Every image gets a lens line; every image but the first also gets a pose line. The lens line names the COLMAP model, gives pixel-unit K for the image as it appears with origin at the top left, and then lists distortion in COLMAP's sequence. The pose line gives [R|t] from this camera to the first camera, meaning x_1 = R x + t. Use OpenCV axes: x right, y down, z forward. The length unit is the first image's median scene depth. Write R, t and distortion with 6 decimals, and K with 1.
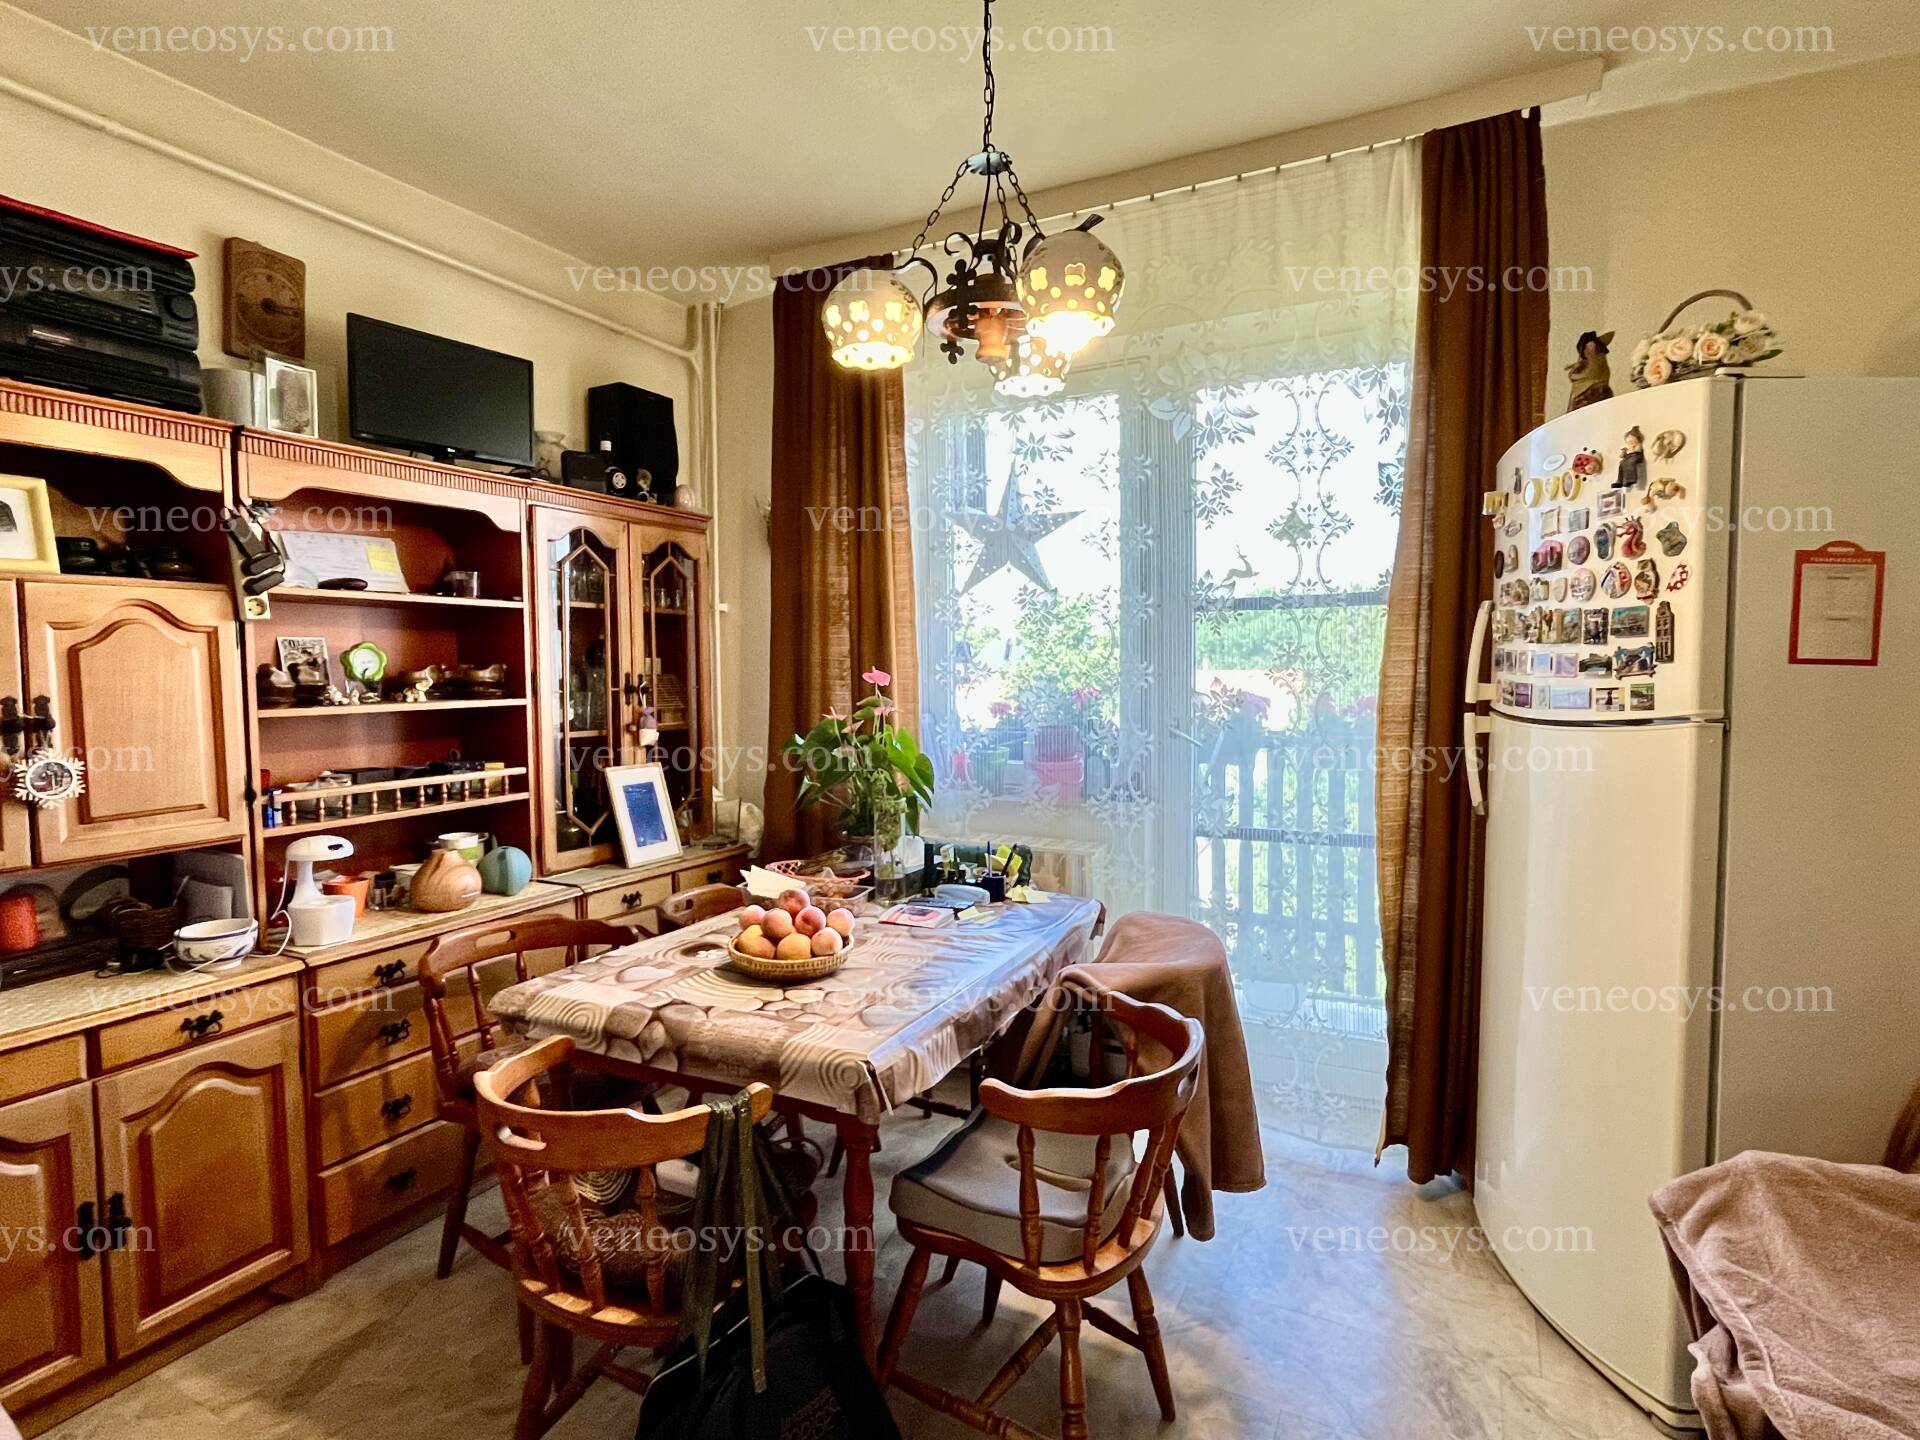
lens RADIAL K [[991.2, 0, 969.5], [0, 991.2, 721.4], [0, 0, 1]] dist [0.000222, 0.000089]
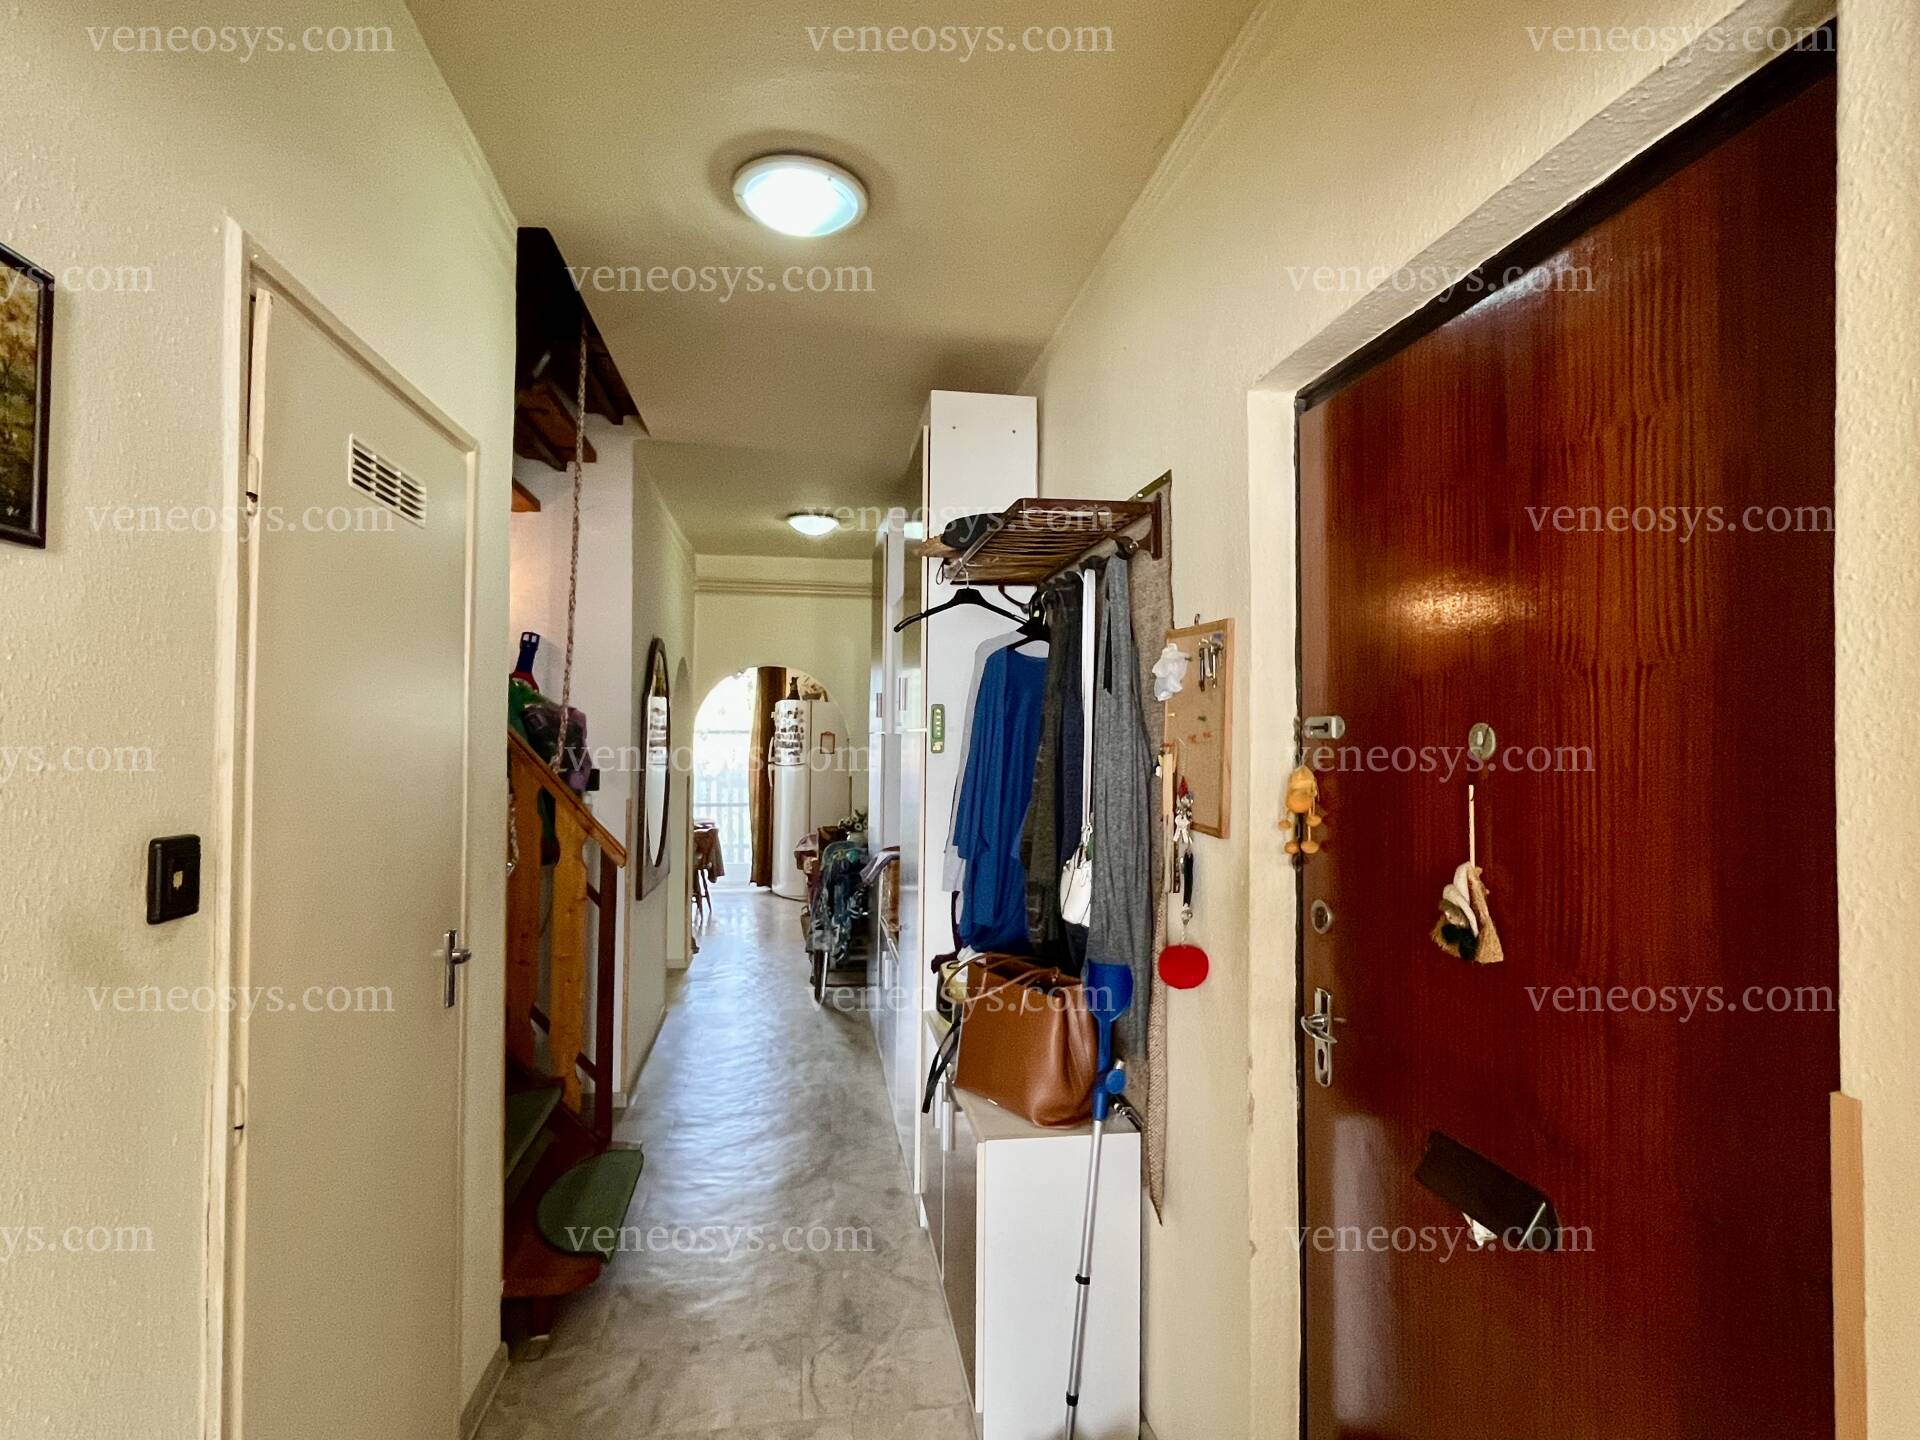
lens RADIAL K [[991.2, 0, 965.7], [0, 991.2, 721.3], [0, 0, 1]] dist [0.000222, 0.000089]
pose [[0.784118, 0.032919, 0.619738, -1.533729], [0.017887, 0.996979, -0.075588, 0.150664], [-0.620354, 0.070355, 0.781160, -2.970514]]
